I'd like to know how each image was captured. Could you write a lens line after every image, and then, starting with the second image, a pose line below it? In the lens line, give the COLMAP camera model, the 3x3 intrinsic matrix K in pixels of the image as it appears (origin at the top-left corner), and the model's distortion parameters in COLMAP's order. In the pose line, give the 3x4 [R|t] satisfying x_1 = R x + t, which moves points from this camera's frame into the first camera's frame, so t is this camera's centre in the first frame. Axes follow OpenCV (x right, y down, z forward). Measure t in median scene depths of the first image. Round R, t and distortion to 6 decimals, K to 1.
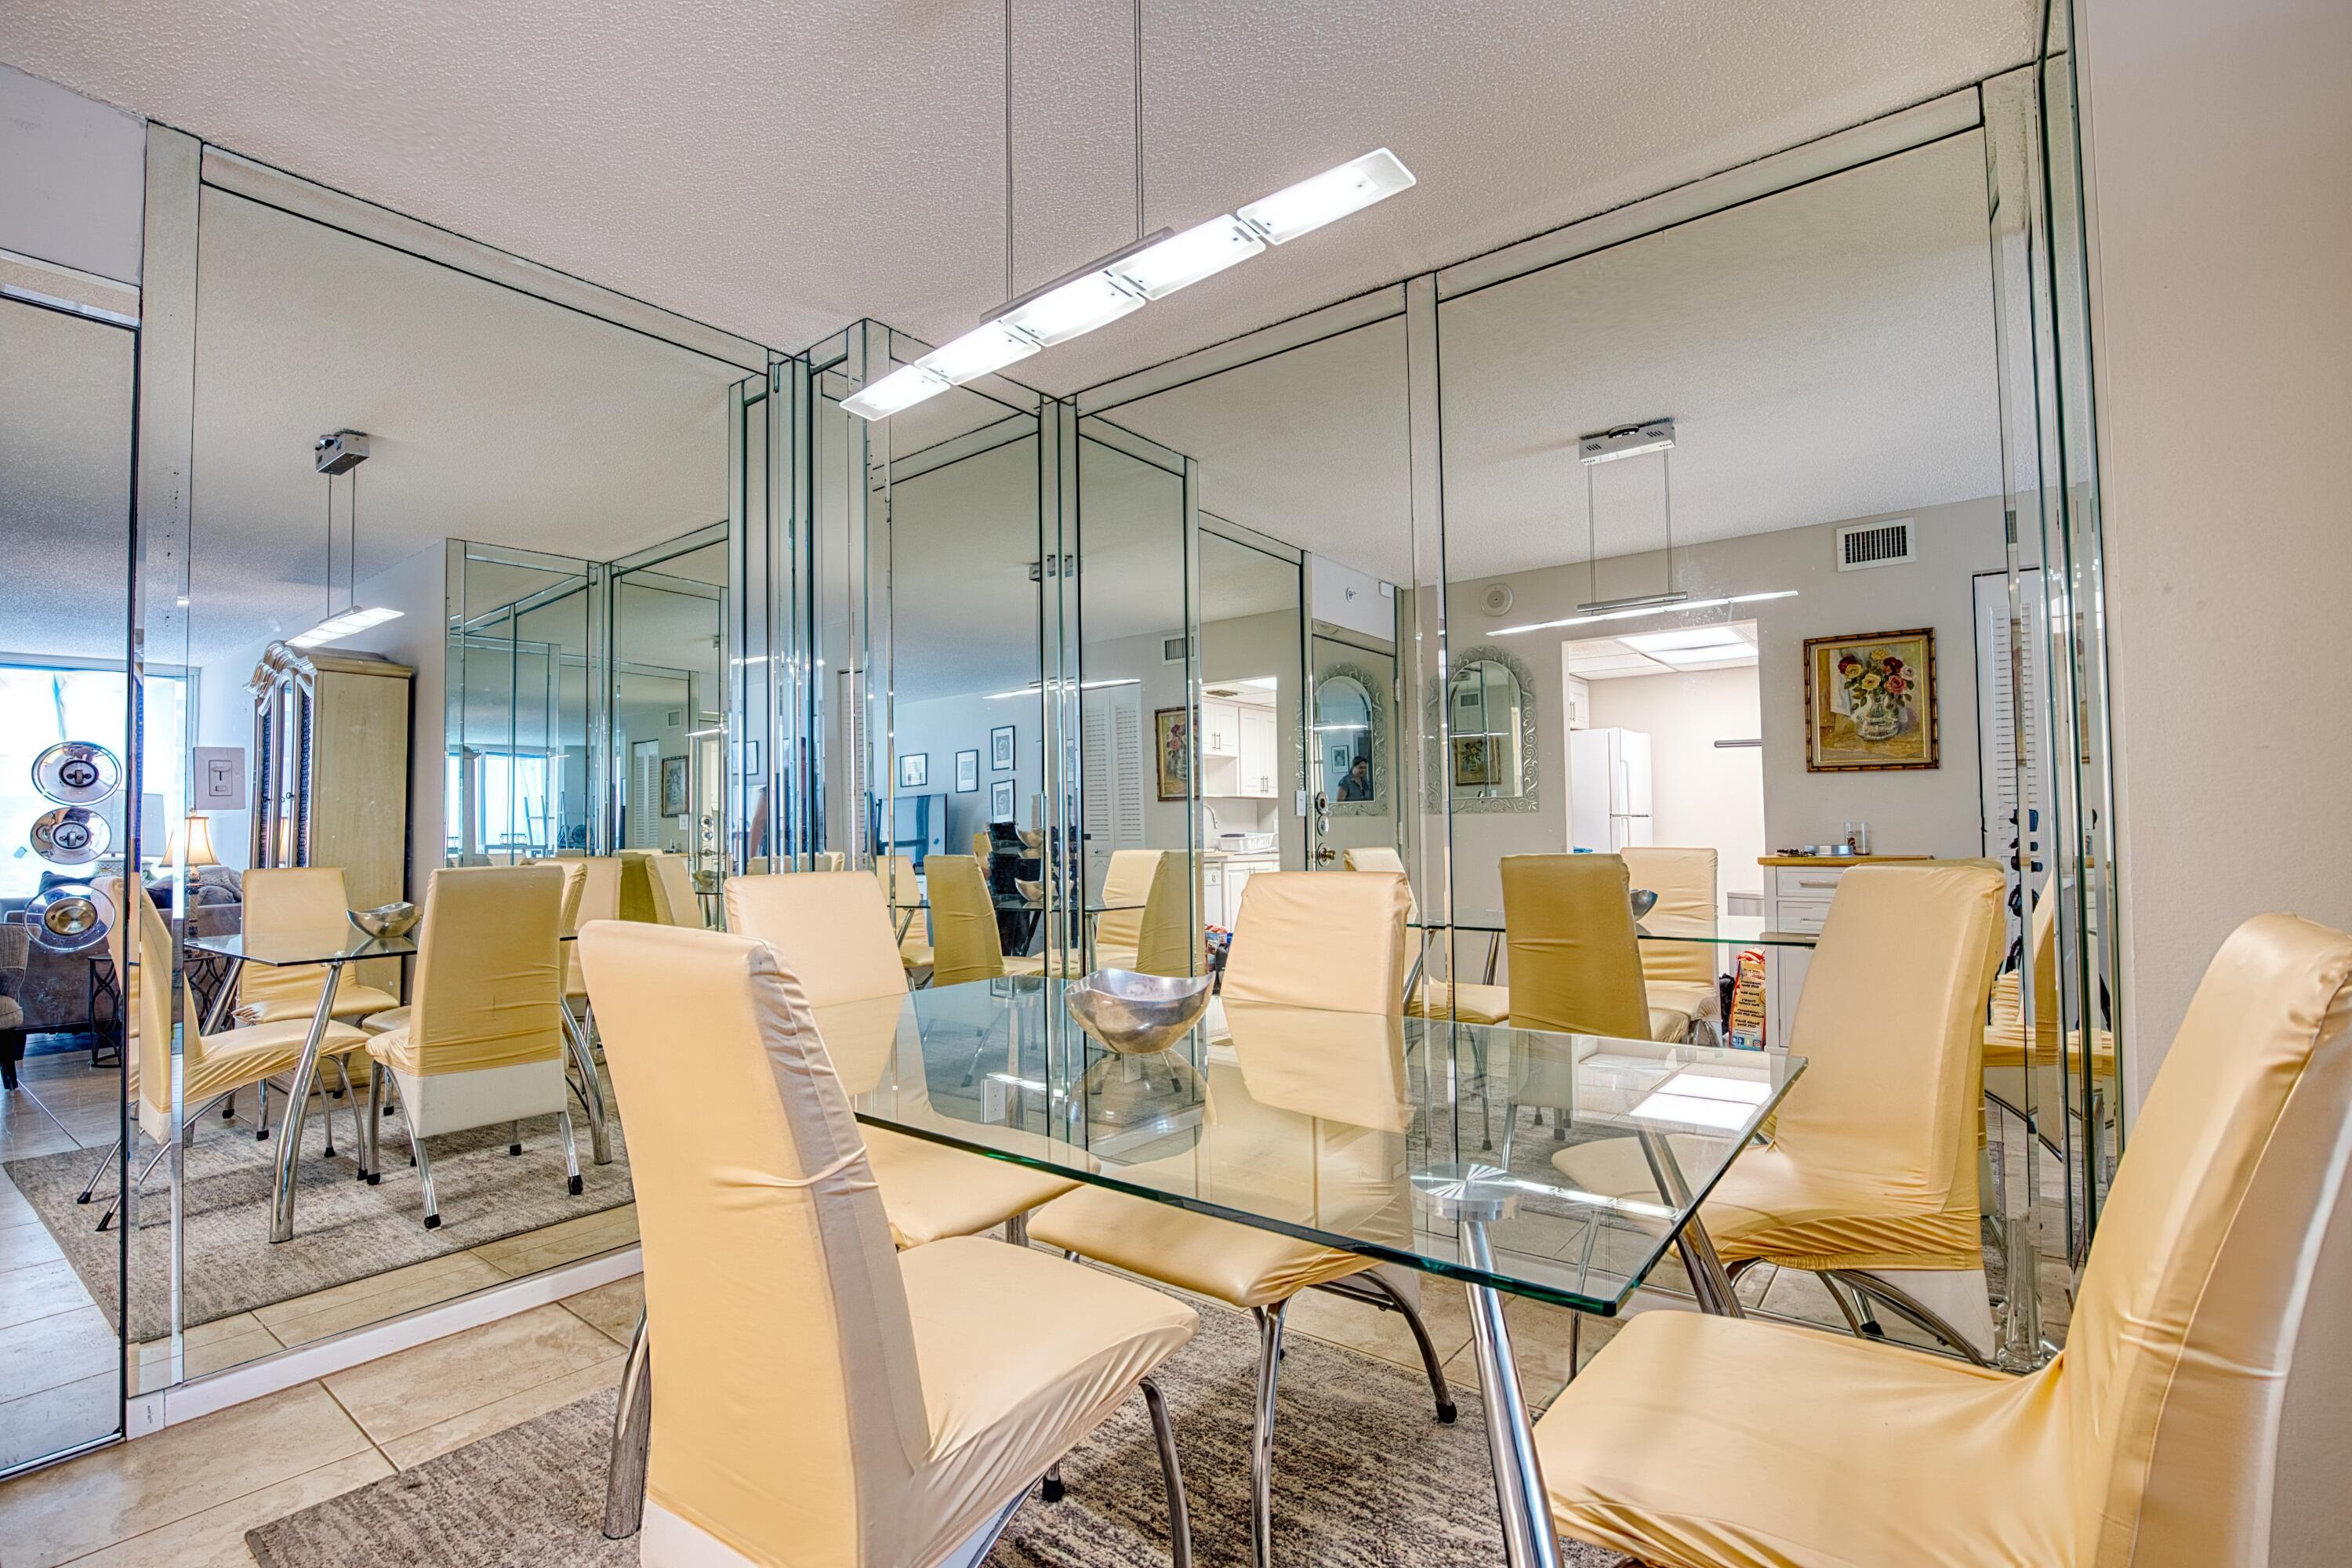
lens RADIAL K [[1072.0, 0, 1176.5], [0, 1072.0, 802.1], [0, 0, 1]] dist [-0.030514, 0.005852]
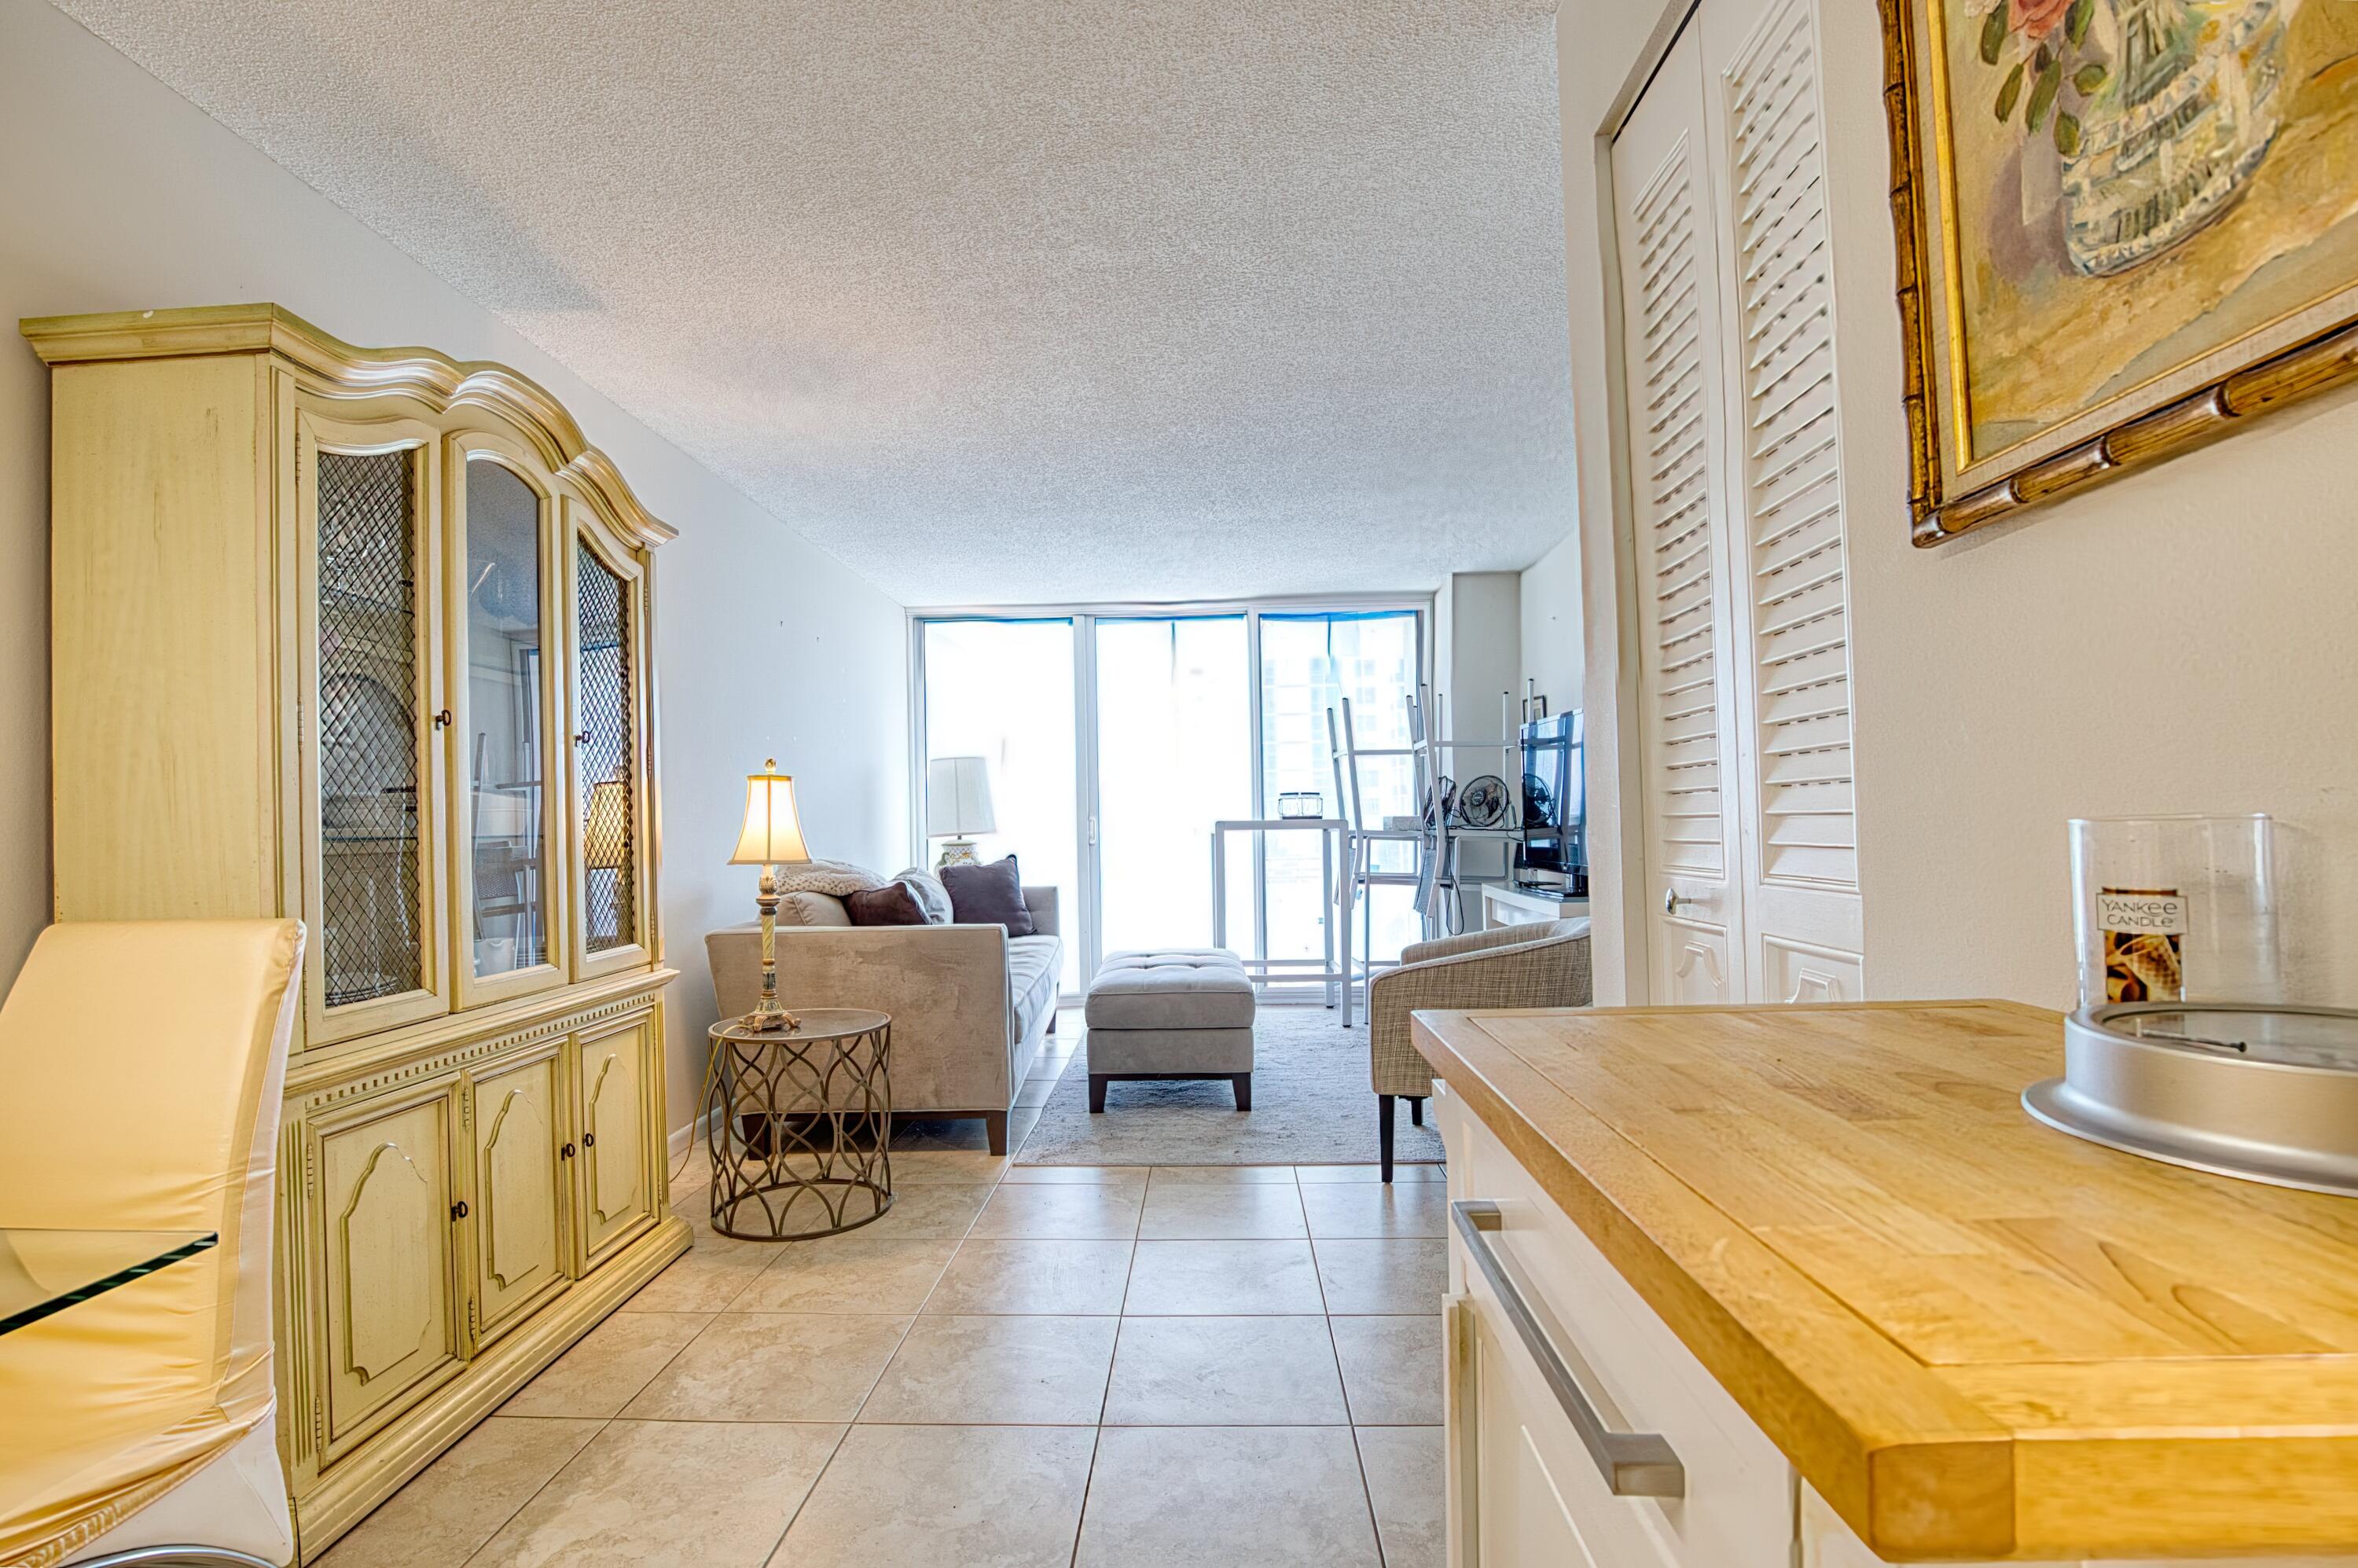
lens RADIAL K [[1074.7, 0, 1179.5], [0, 1074.7, 802.2], [0, 0, 1]] dist [-0.030514, 0.005852]
pose [[0.579247, -0.014446, -0.815024, 0.034441], [0.037507, 0.999256, 0.008945, 0.027105], [0.814289, -0.035750, 0.579358, 0.853869]]
